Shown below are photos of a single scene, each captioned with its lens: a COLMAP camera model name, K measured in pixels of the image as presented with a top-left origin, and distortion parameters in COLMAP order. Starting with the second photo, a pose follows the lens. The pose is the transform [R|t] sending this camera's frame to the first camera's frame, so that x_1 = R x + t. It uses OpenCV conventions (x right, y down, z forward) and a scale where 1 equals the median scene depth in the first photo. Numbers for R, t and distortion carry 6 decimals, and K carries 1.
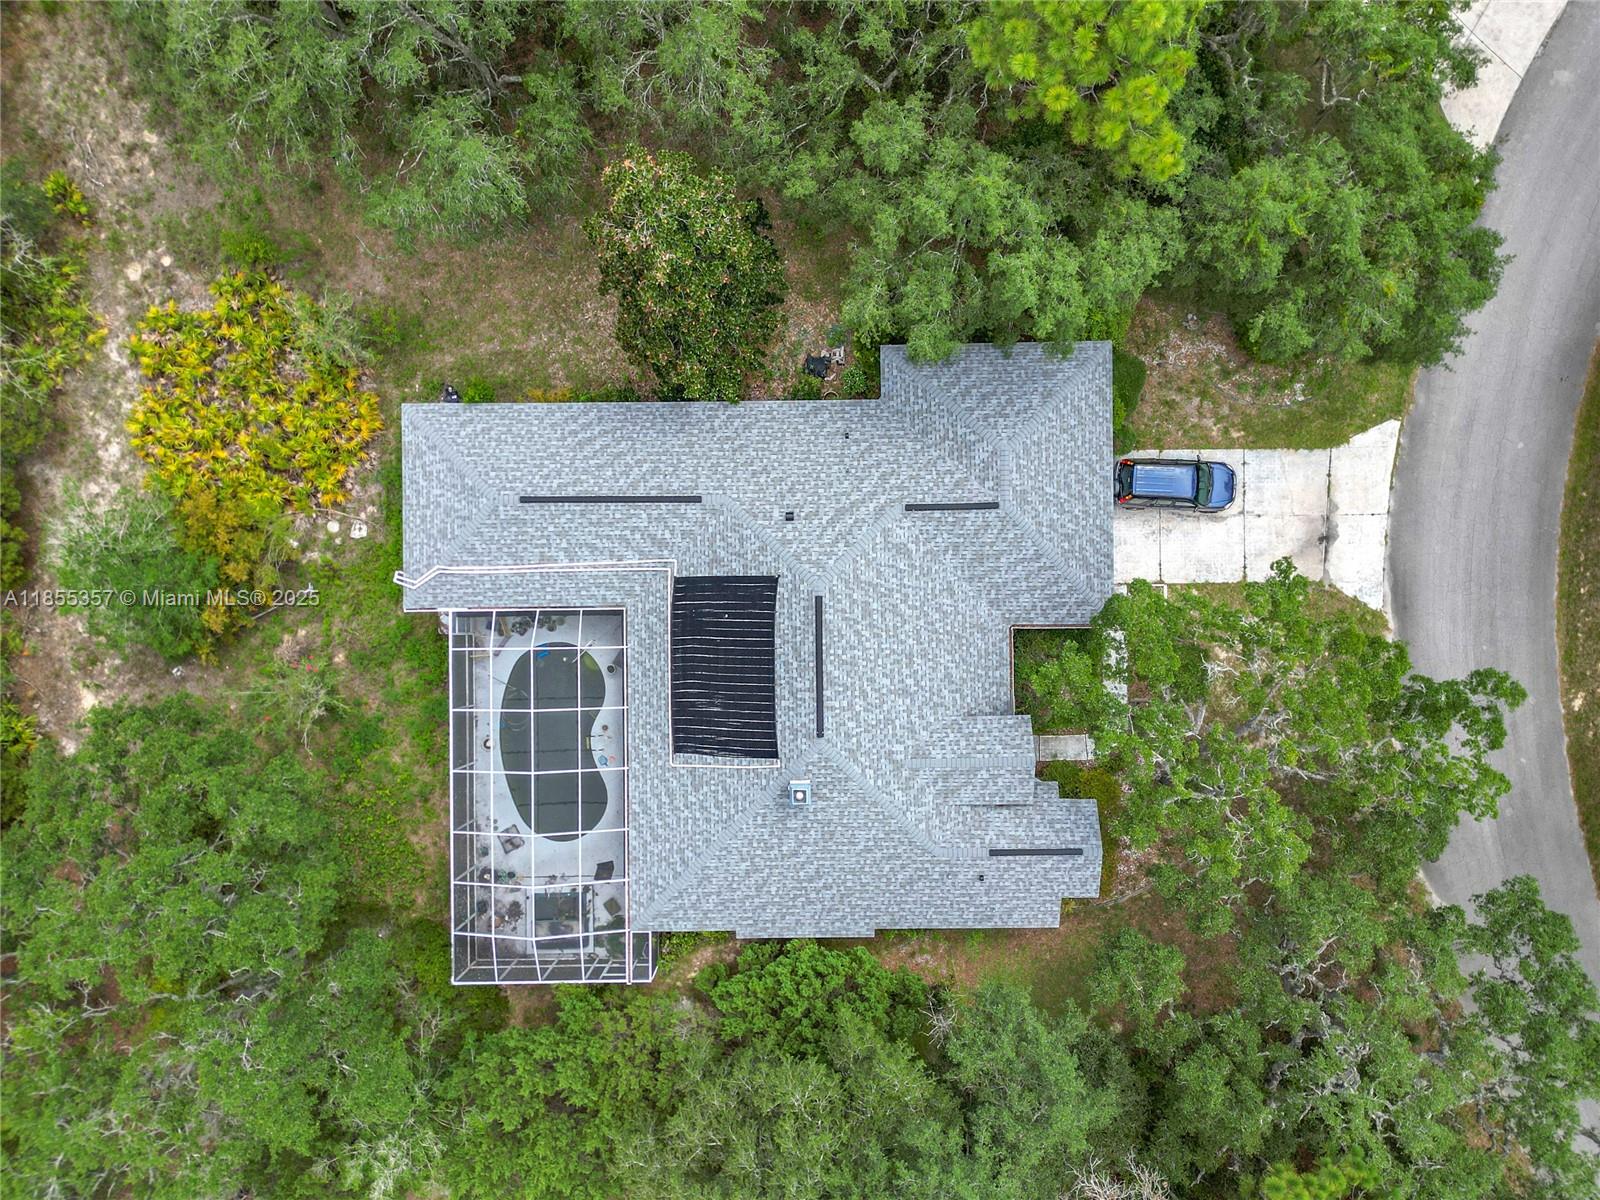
lens RADIAL K [[1115.5, 0, 777.9], [0, 1115.5, 647.0], [0, 0, 1]] dist [0.028554, -0.034732]
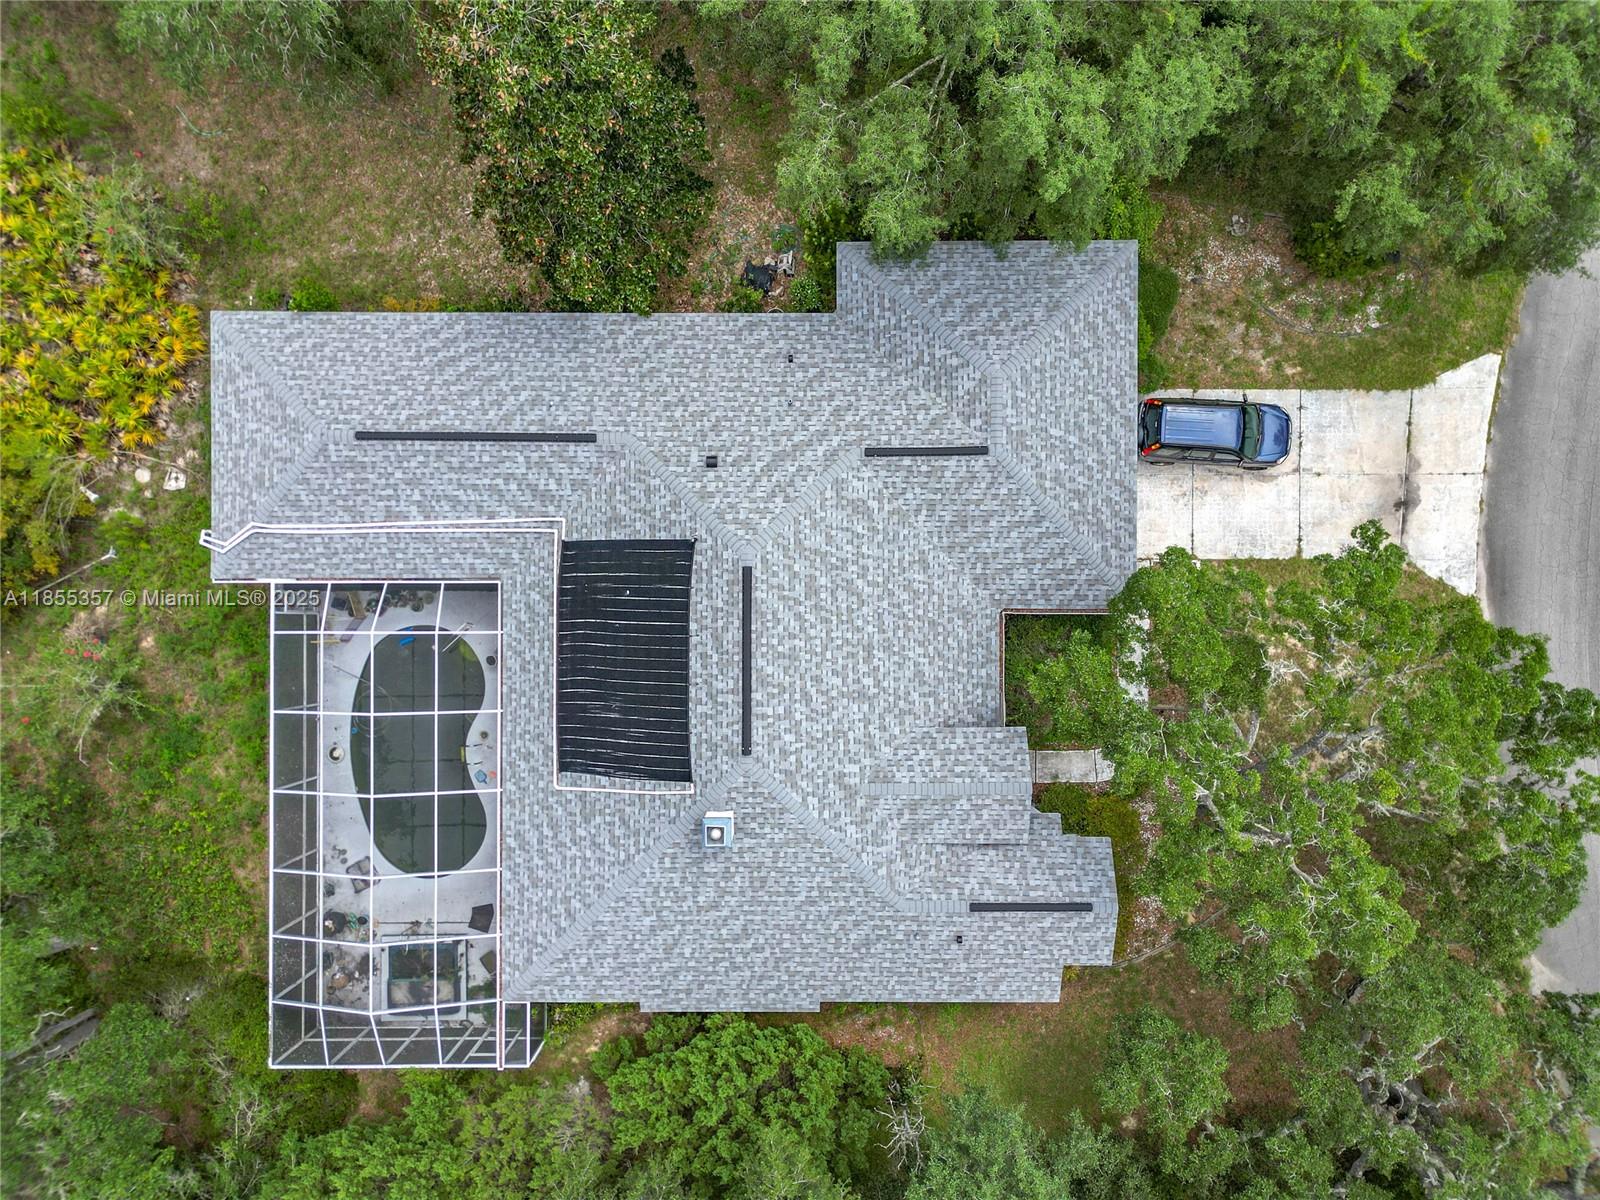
lens RADIAL K [[1116.8, 0, 767.5], [0, 1116.8, 645.5], [0, 0, 1]] dist [0.013190, -0.002794]
pose [[0.999939, 0.011011, 0.000832, 0.047709], [-0.011017, 0.999908, 0.007883, 0.001173], [-0.000745, -0.007891, 0.999969, 0.235070]]
